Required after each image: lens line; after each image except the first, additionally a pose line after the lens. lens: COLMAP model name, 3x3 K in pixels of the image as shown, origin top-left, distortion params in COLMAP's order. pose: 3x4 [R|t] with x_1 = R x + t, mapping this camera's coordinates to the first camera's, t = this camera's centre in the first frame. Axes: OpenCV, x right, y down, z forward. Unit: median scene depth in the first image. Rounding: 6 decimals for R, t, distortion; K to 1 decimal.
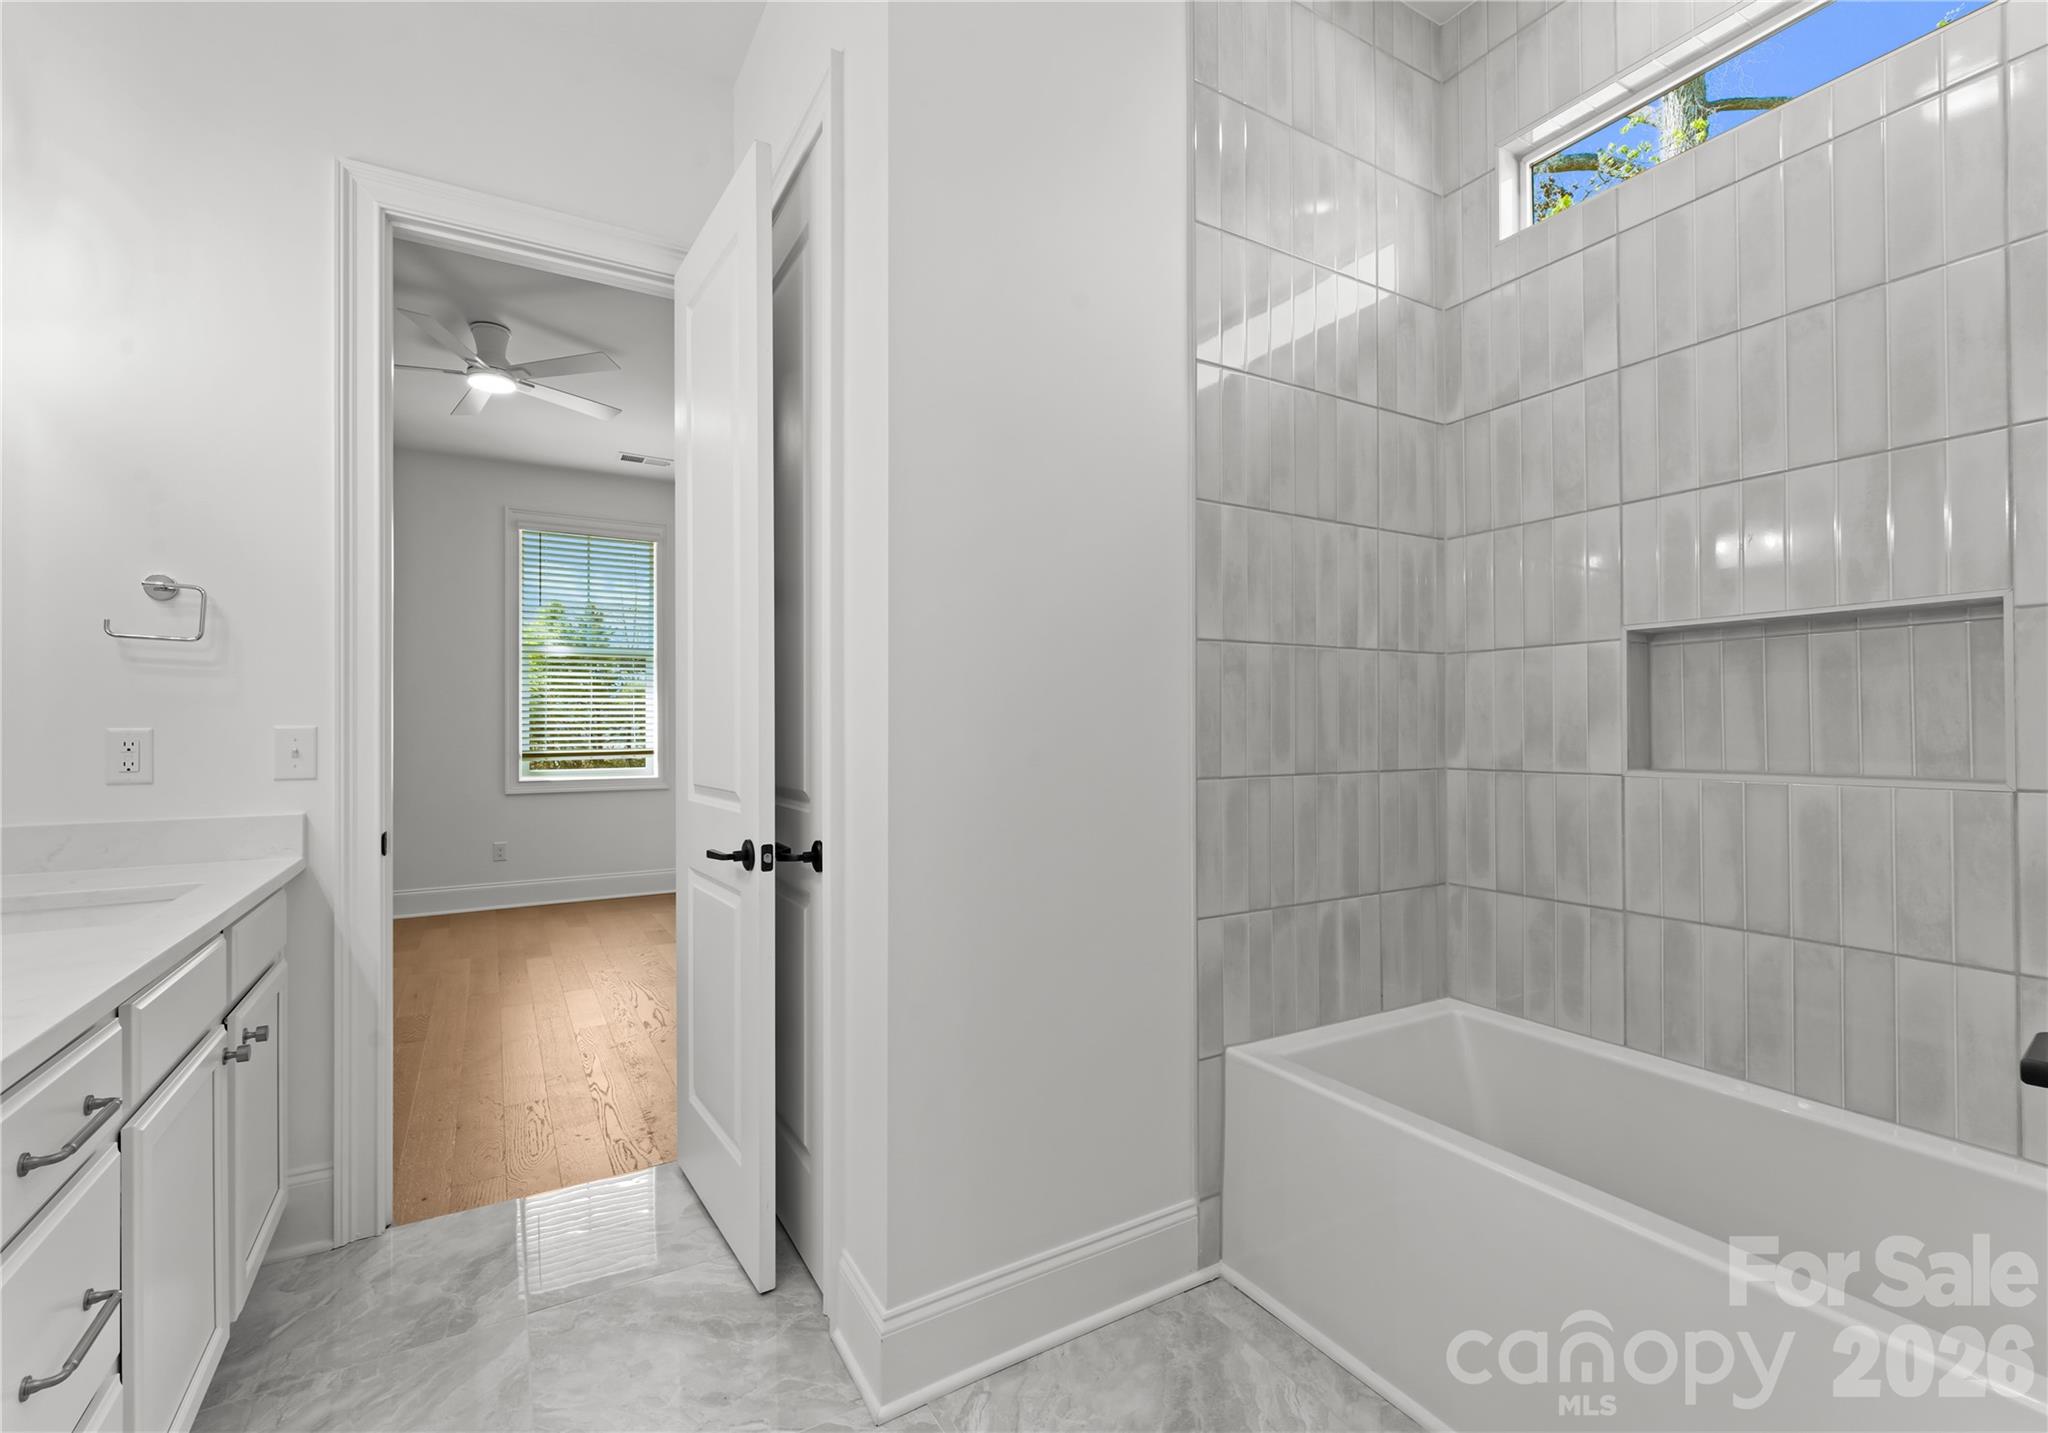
lens RADIAL K [[906.3, 0, 1034.2], [0, 906.3, 719.3], [0, 0, 1]] dist [0.000037, 0.000066]
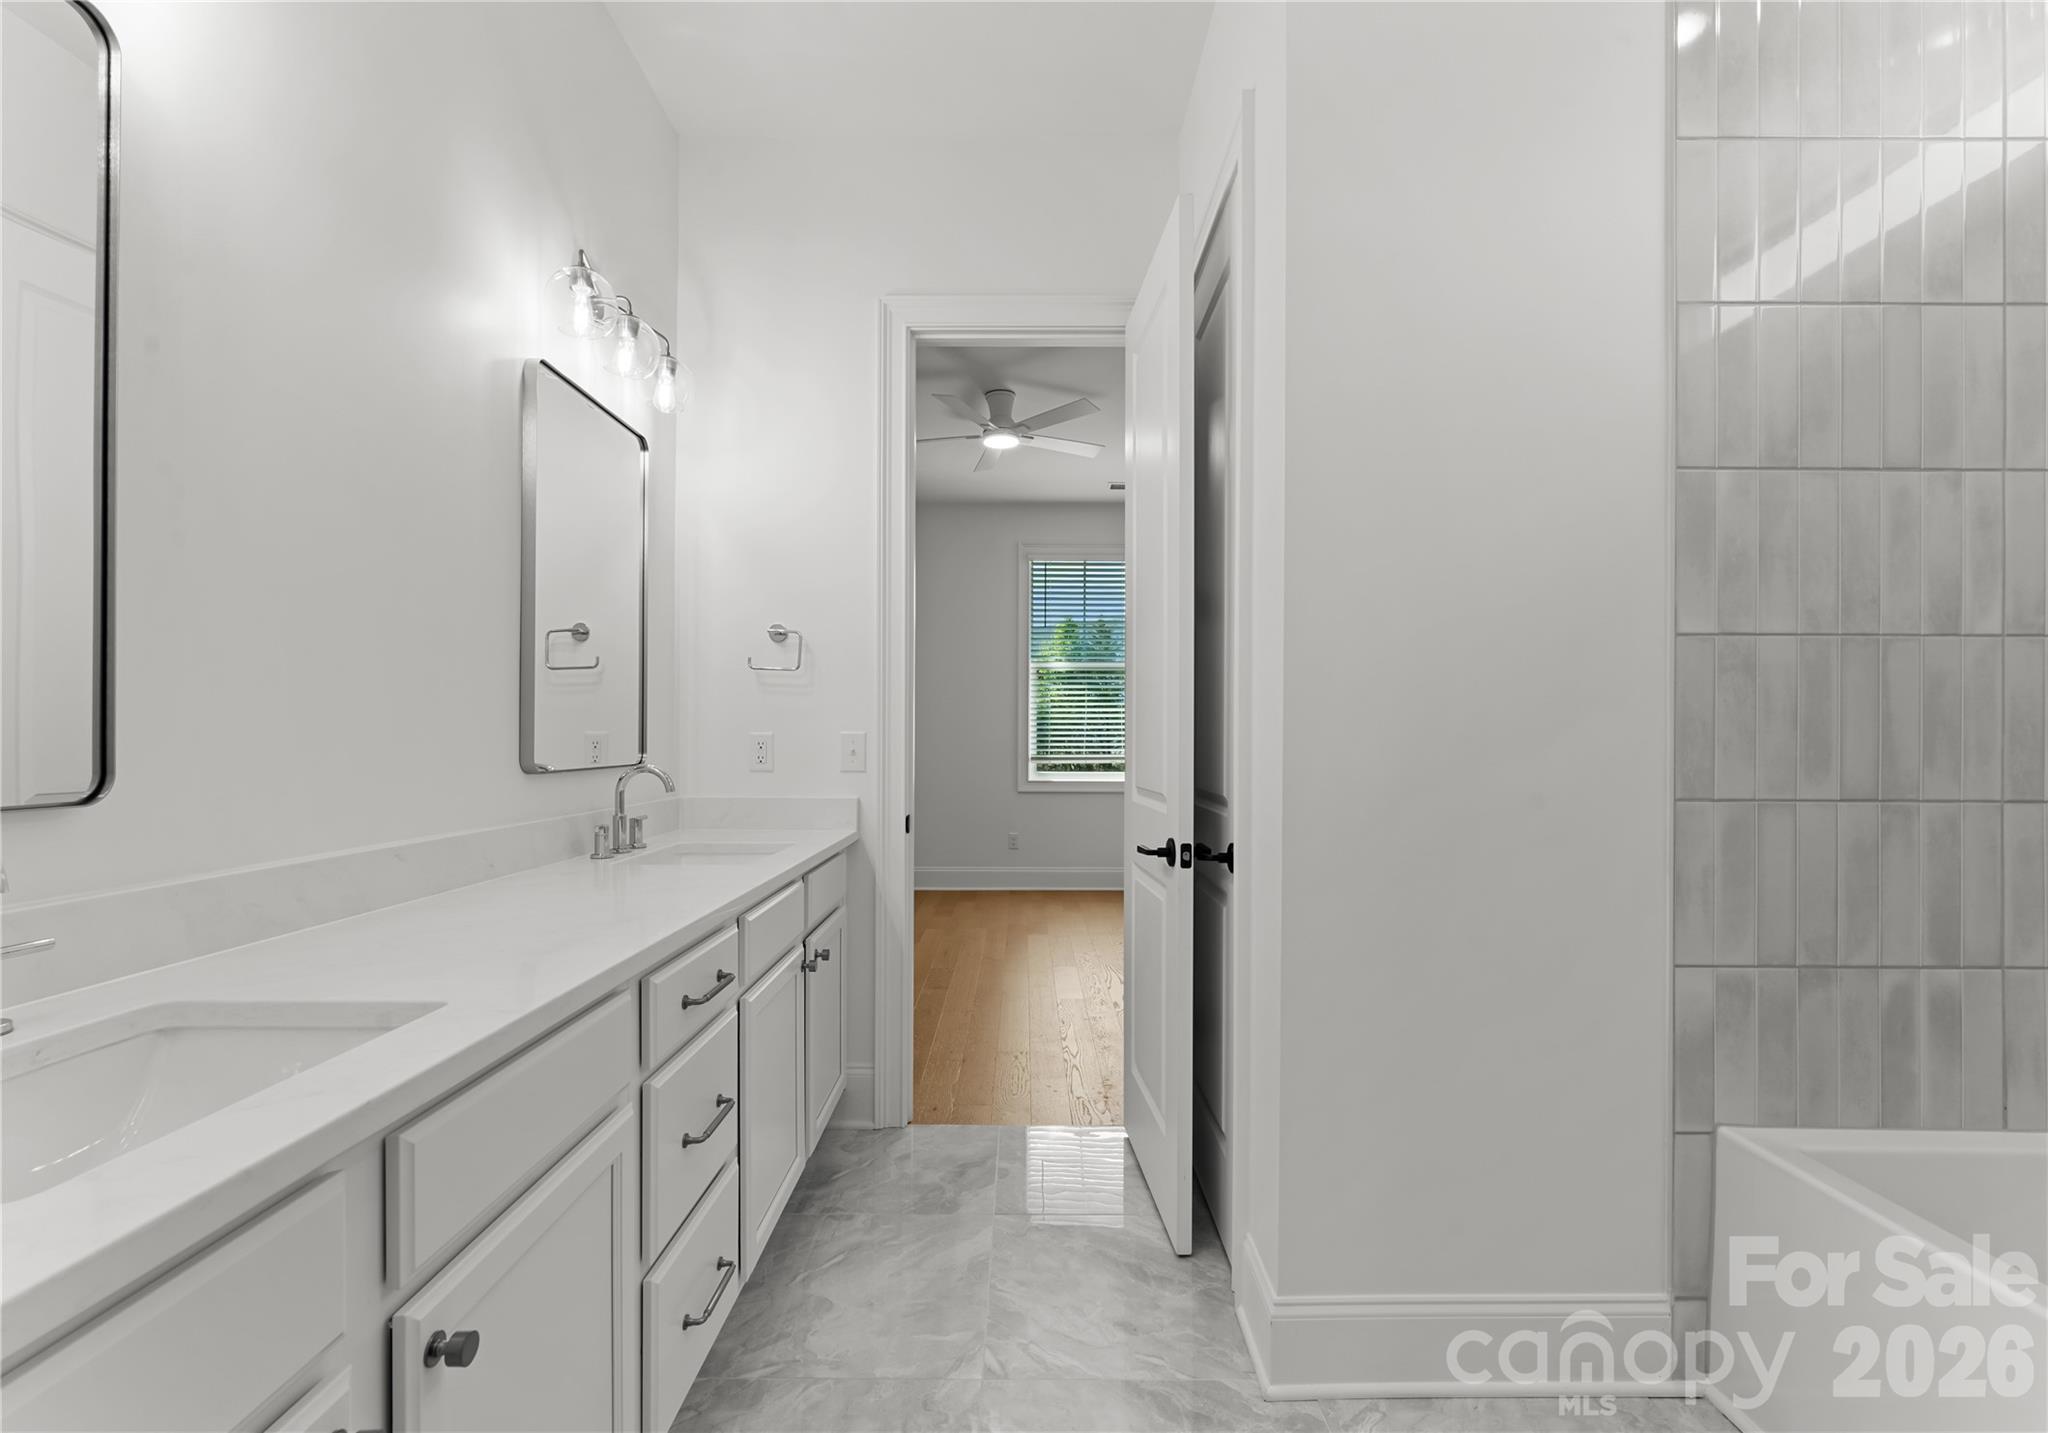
lens RADIAL K [[934.7, 0, 1038.4], [0, 934.7, 730.1], [0, 0, 1]] dist [-0.005107, -0.002169]
pose [[0.864821, 0.004694, -0.502059, 0.100614], [-0.003340, 0.999988, 0.003597, -0.000435], [0.502070, -0.001434, 0.864826, -0.046754]]
